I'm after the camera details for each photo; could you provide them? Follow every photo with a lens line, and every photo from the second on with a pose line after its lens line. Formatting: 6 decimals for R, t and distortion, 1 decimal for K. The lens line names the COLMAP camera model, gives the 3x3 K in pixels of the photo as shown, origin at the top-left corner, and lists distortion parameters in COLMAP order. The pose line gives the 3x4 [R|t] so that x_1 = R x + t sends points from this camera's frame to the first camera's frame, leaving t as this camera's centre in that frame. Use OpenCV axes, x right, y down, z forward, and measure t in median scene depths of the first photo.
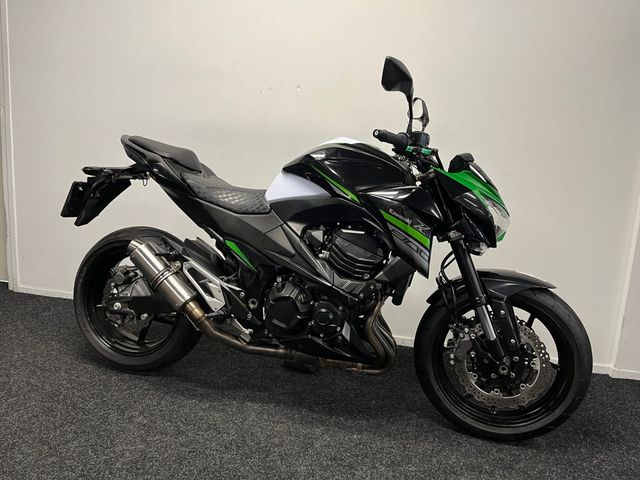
lens RADIAL K [[485.3, 0, 316.5], [0, 485.3, 235.9], [0, 0, 1]] dist [0.081088, -0.112404]
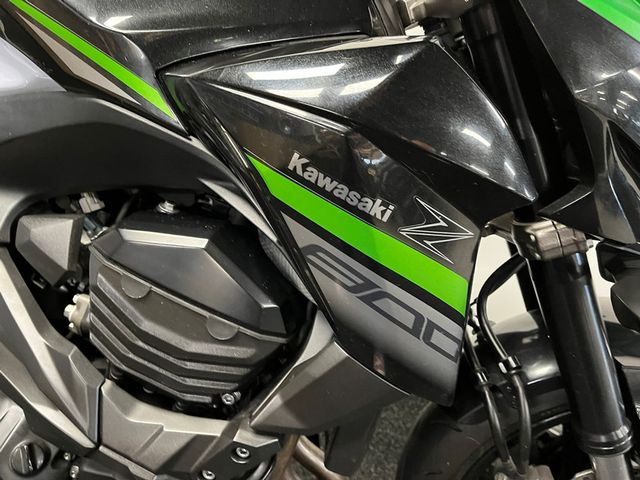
lens RADIAL K [[485.3, 0, 321.1], [0, 485.3, 242.6], [0, 0, 1]] dist [0.081088, -0.112404]
pose [[0.997266, -0.043837, 0.059496, 0.135850], [0.027724, 0.968190, 0.248676, -0.064159], [-0.068504, -0.246346, 0.966758, 0.716190]]
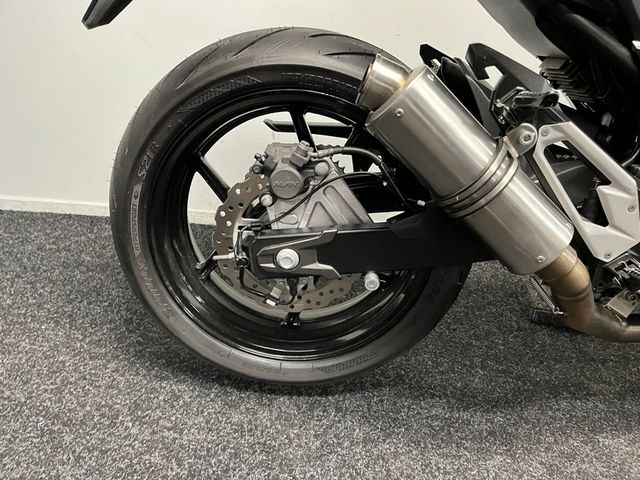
lens RADIAL K [[485.3, 0, 324.3], [0, 485.3, 243.9], [0, 0, 1]] dist [0.081088, -0.112404]
pose [[0.970410, -0.087720, 0.224967, -0.525828], [0.018663, 0.956138, 0.292320, 0.032653], [-0.240742, -0.279472, 0.929483, 0.760582]]
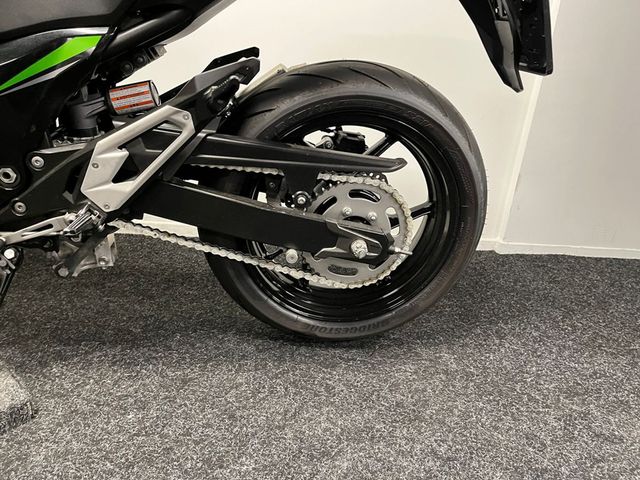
lens RADIAL K [[485.3, 0, 324.9], [0, 485.3, 247.5], [0, 0, 1]] dist [0.081088, -0.112404]
pose [[0.940368, -0.089814, 0.328088, 0.113971], [0.016865, 0.975637, 0.218740, 0.139006], [-0.339741, -0.200163, 0.918973, 0.513784]]
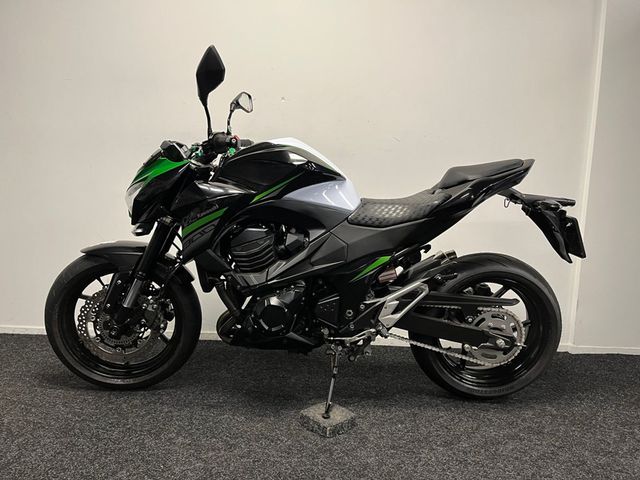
lens RADIAL K [[485.3, 0, 323.8], [0, 485.3, 241.6], [0, 0, 1]] dist [0.081088, -0.112404]
pose [[0.968616, -0.046114, 0.244248, -0.312023], [0.057226, 0.997615, -0.038593, 0.050648], [-0.241886, 0.051359, 0.968945, 0.014980]]
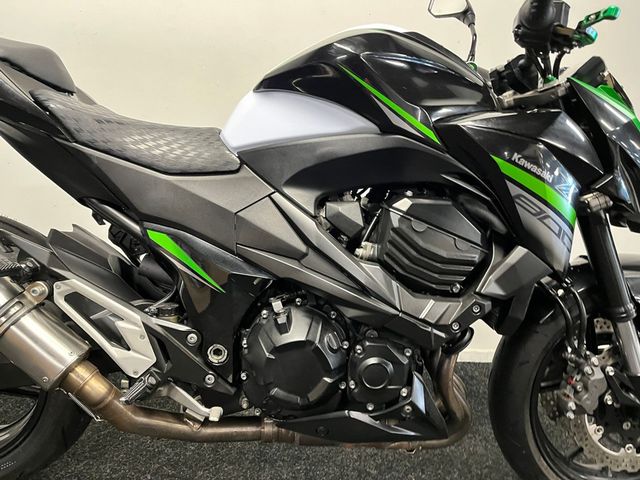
lens RADIAL K [[485.3, 0, 323.8], [0, 485.3, 237.1], [0, 0, 1]] dist [0.081088, -0.112404]
pose [[0.958847, -0.057640, 0.278010, -0.165458], [0.040867, 0.996998, 0.065759, -0.009991], [-0.280966, -0.051692, 0.958325, 0.517372]]
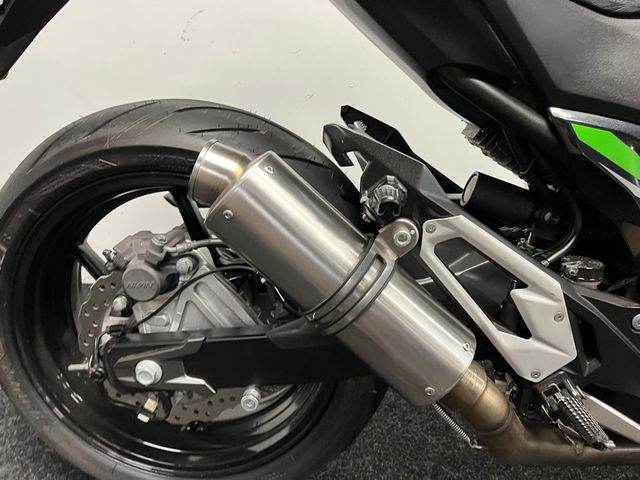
lens RADIAL K [[485.3, 0, 316.7], [0, 485.3, 241.8], [0, 0, 1]] dist [0.081088, -0.112404]
pose [[0.983142, -0.086985, 0.160829, -0.396290], [0.049686, 0.973588, 0.222838, 0.004755], [-0.175965, -0.211090, 0.961497, 0.814244]]
